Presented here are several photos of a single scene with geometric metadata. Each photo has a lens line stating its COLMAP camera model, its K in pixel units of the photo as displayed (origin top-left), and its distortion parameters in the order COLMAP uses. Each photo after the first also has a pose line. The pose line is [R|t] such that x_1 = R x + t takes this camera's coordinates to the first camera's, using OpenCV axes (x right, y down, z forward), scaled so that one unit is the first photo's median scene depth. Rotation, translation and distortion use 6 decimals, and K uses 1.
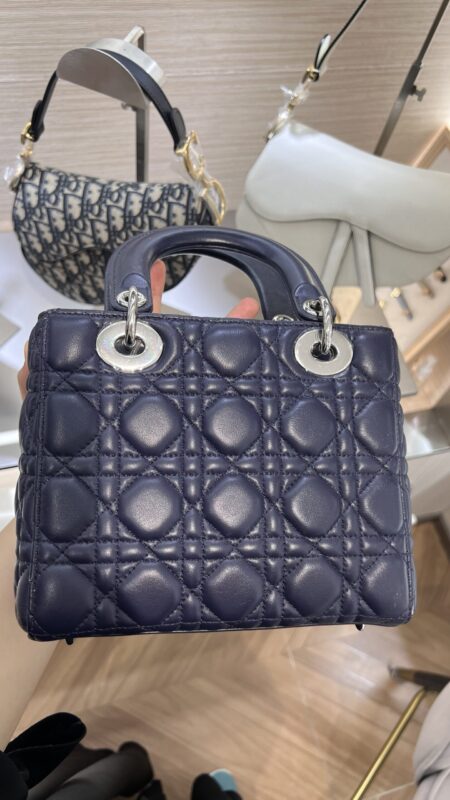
lens RADIAL K [[612.5, 0, 225.2], [0, 612.5, 406.8], [0, 0, 1]] dist [0.027471, -0.044046]
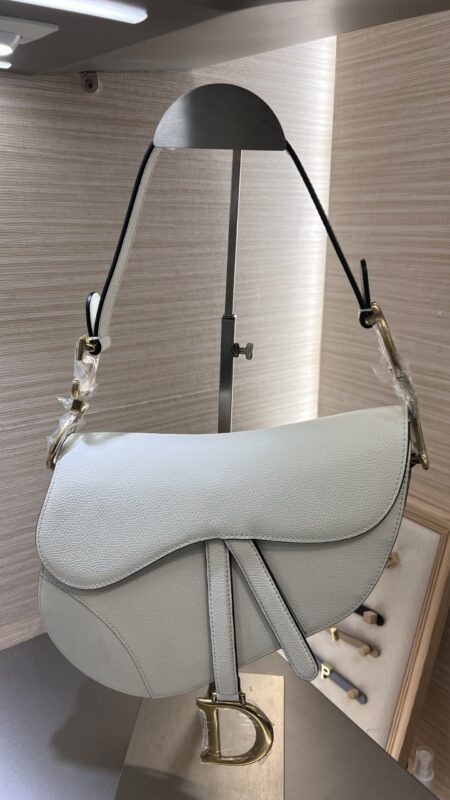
lens RADIAL K [[612.5, 0, 231.4], [0, 612.5, 400.1], [0, 0, 1]] dist [0.027471, -0.044046]
pose [[0.926632, -0.214840, 0.308540, 0.062988], [0.367026, 0.694843, -0.618454, -0.022494], [-0.081518, 0.686322, 0.722715, 0.525852]]
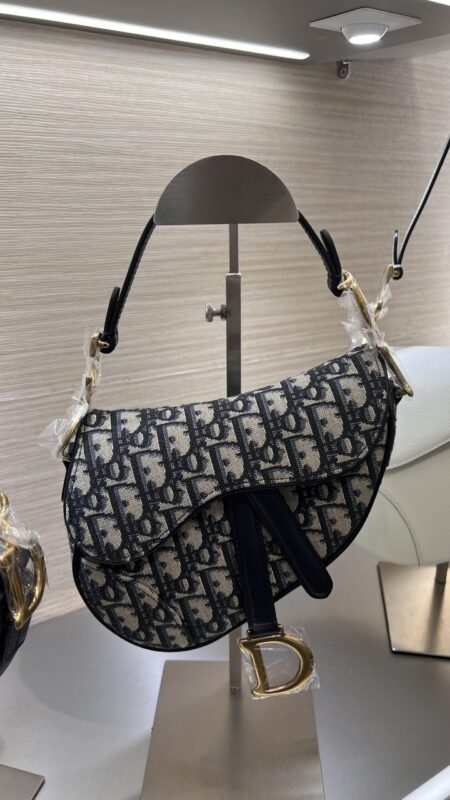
lens RADIAL K [[612.5, 0, 226.2], [0, 612.5, 400.0], [0, 0, 1]] dist [0.027471, -0.044046]
pose [[0.941578, -0.217373, 0.257254, -0.329244], [0.334721, 0.688616, -0.643250, 0.054021], [-0.037324, 0.691778, 0.721145, 0.500940]]
